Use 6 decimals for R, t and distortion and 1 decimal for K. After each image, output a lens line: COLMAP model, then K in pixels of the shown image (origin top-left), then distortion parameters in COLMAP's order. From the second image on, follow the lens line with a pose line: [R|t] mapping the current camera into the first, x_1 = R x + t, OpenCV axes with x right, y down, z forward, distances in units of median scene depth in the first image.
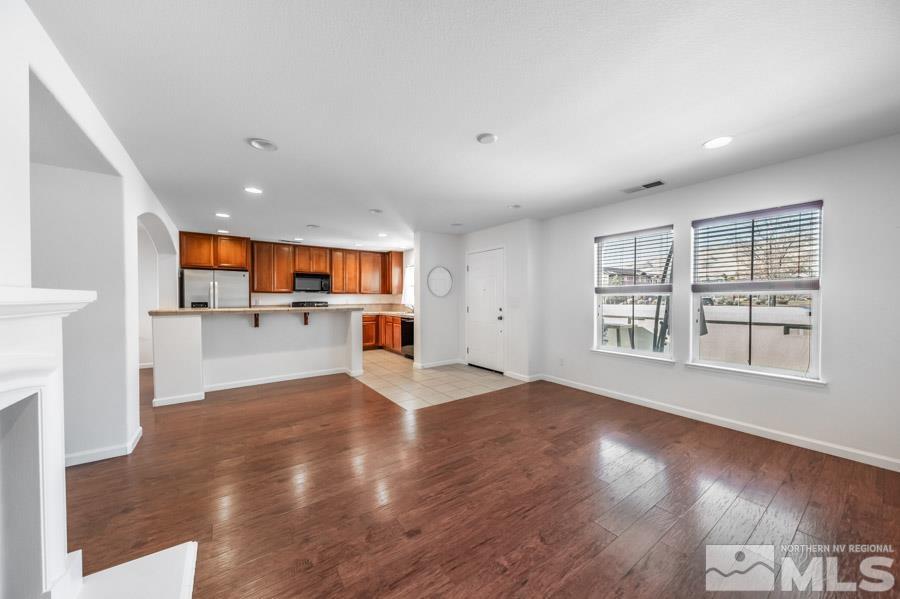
lens RADIAL K [[311.7, 0, 446.3], [0, 311.7, 302.9], [0, 0, 1]] dist [0.011521, -0.000068]
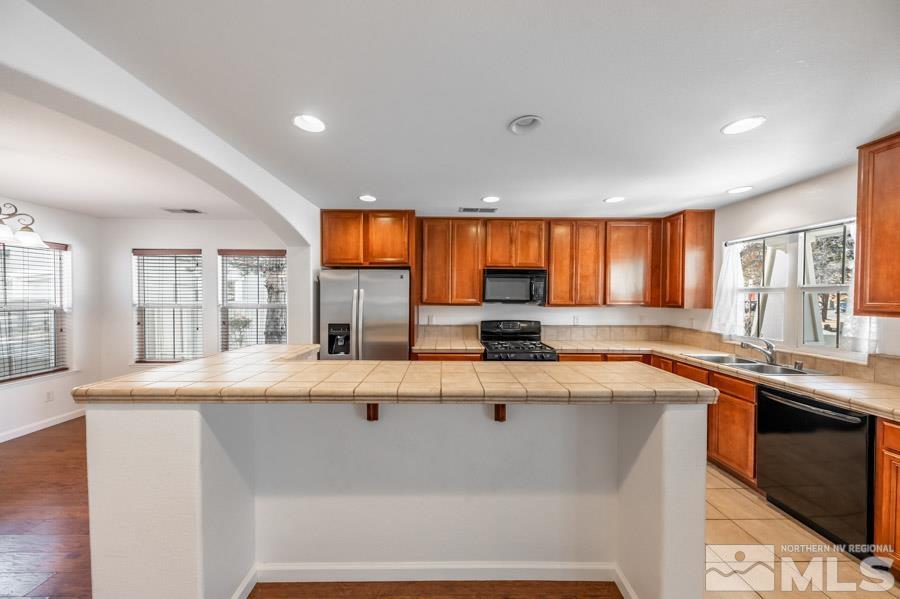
lens RADIAL K [[311.7, 0, 453.5], [0, 311.7, 301.9], [0, 0, 1]] dist [0.011521, -0.000068]
pose [[0.834477, 0.012966, -0.550890, -0.227479], [-0.013061, 0.999908, 0.003750, -0.039698], [0.550888, 0.004066, 0.834569, 0.509853]]
